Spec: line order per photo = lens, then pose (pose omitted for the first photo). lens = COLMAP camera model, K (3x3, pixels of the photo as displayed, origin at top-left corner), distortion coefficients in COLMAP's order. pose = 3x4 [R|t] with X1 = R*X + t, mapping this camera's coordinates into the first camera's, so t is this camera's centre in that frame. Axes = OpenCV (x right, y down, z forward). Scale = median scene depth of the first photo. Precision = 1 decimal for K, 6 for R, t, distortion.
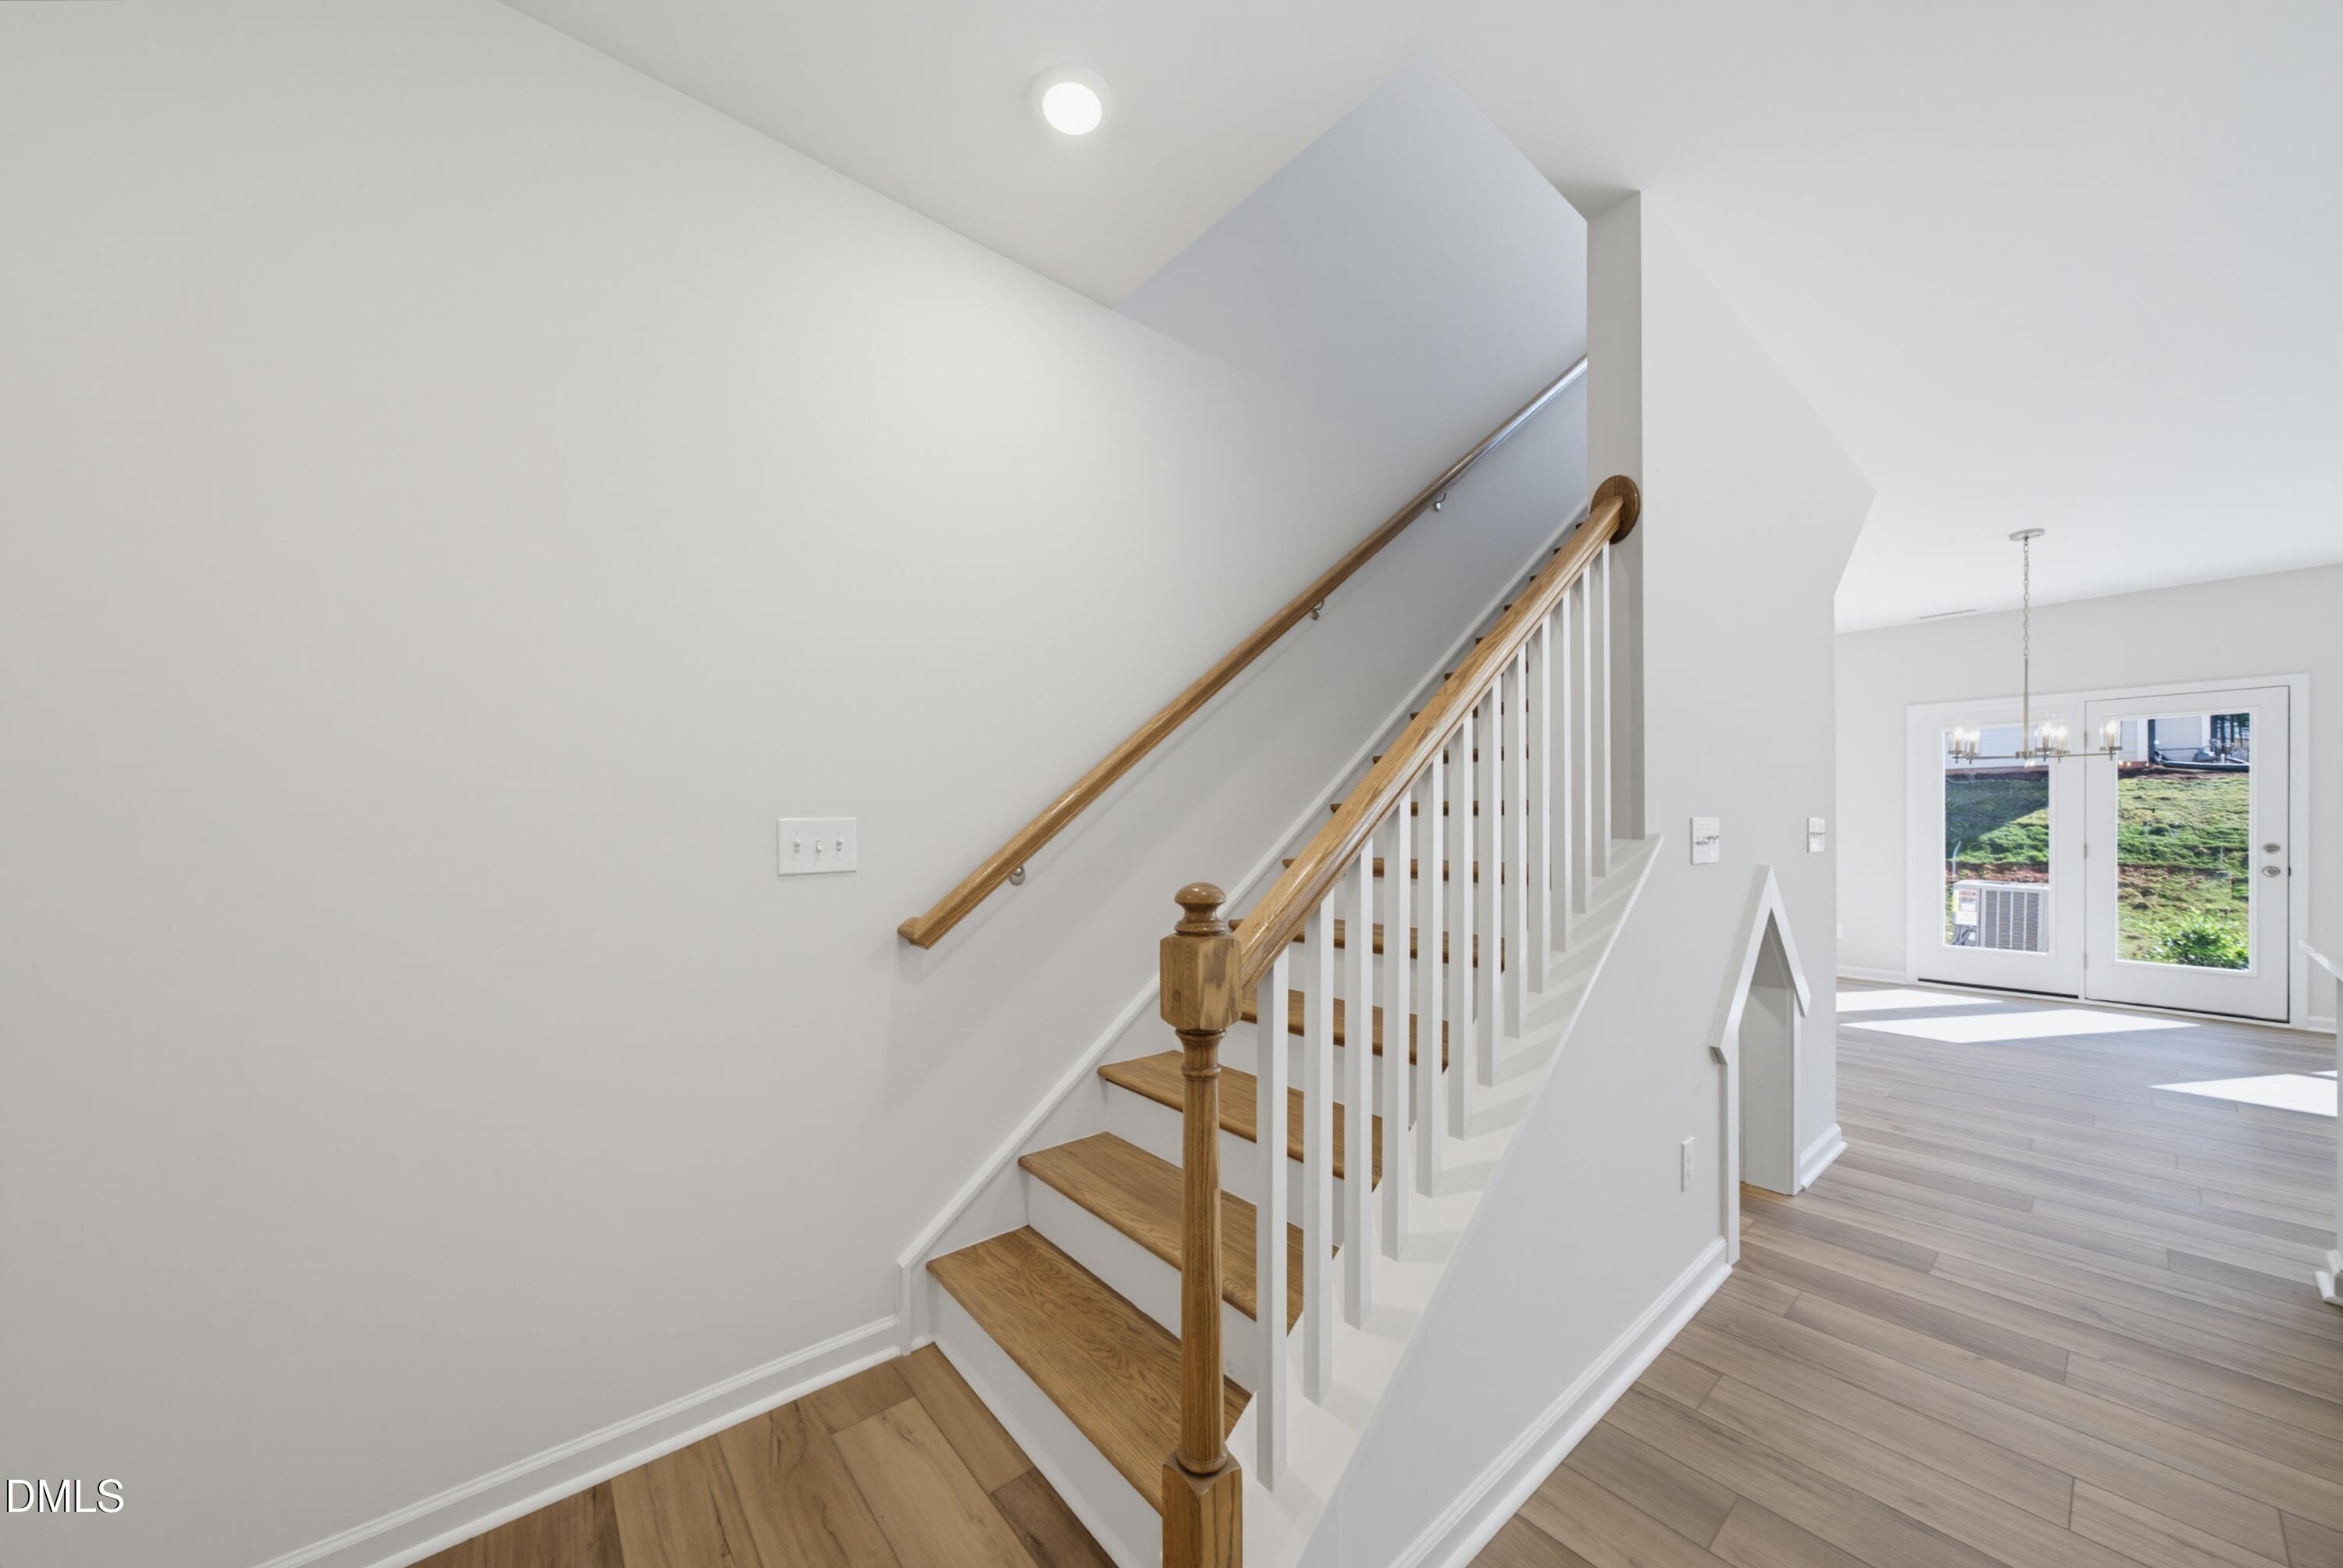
lens RADIAL K [[808.0, 0, 1167.5], [0, 808.0, 821.6], [0, 0, 1]] dist [-0.012293, 0.003515]
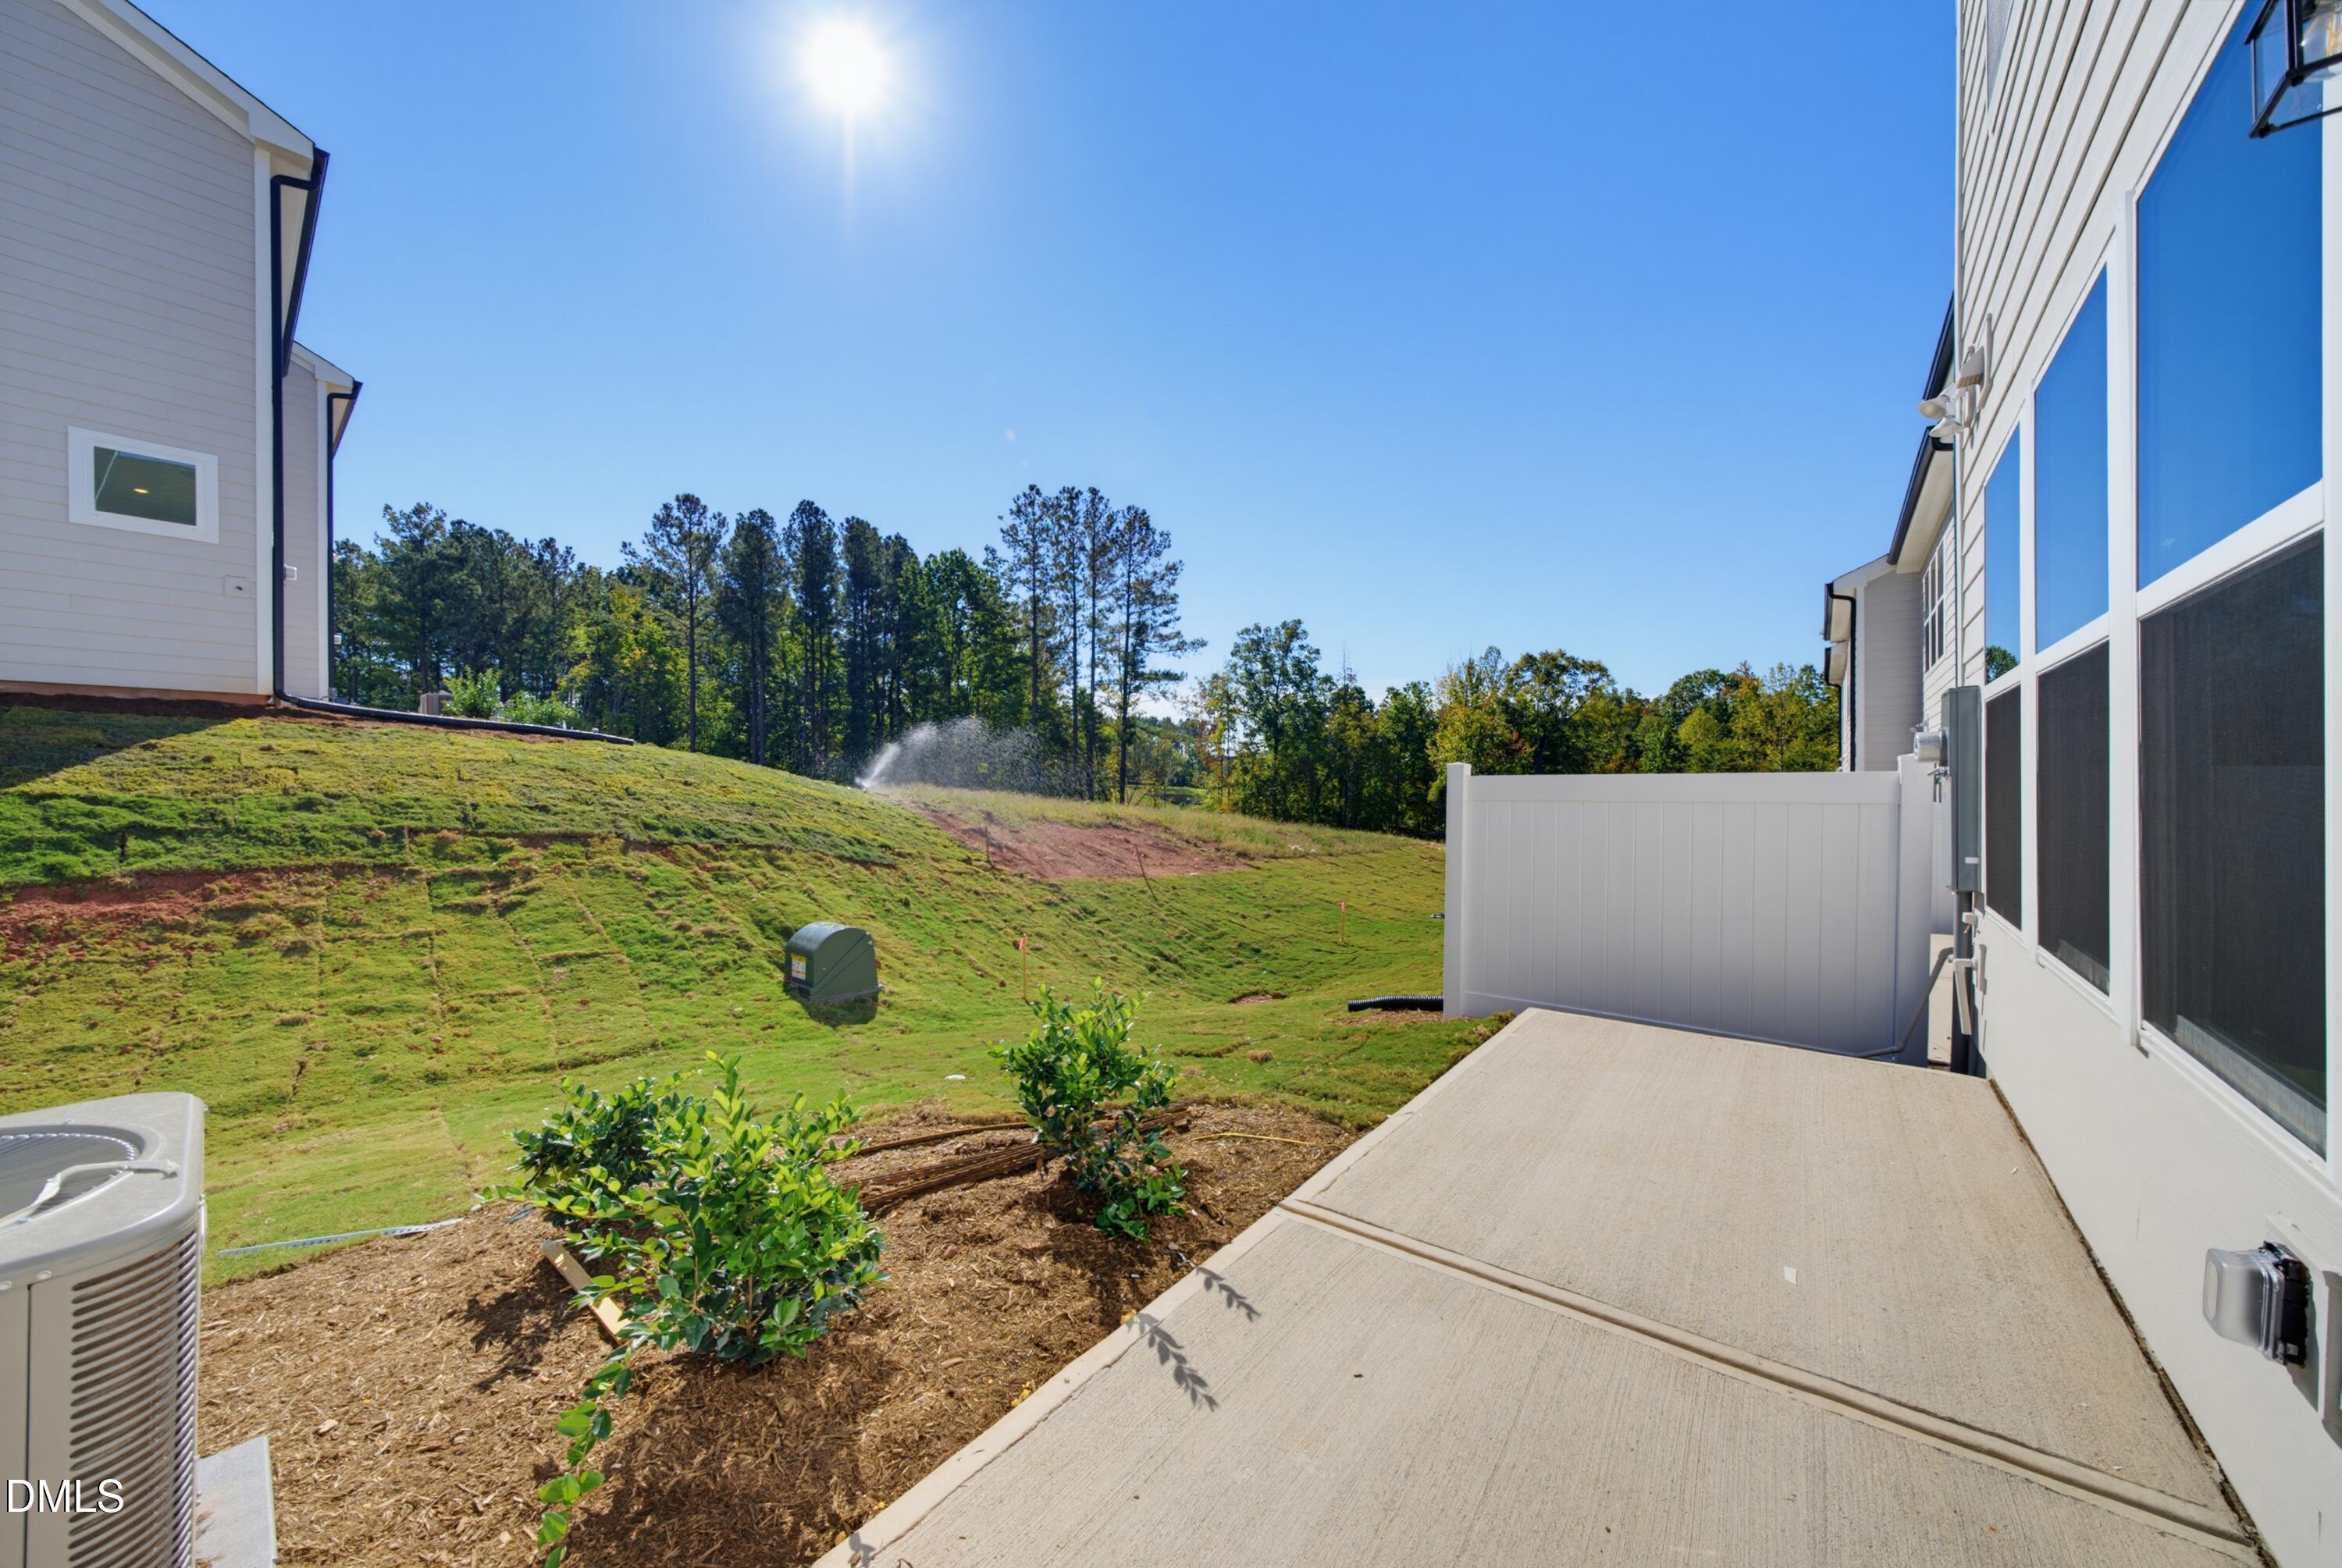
lens RADIAL K [[807.6, 0, 1182.3], [0, 807.6, 784.8], [0, 0, 1]] dist [-0.012293, 0.003515]
pose [[-0.197470, 0.010217, 0.980256, 0.586561], [0.009699, 0.999917, -0.008468, 0.009379], [-0.980261, 0.007835, -0.197553, 0.532166]]
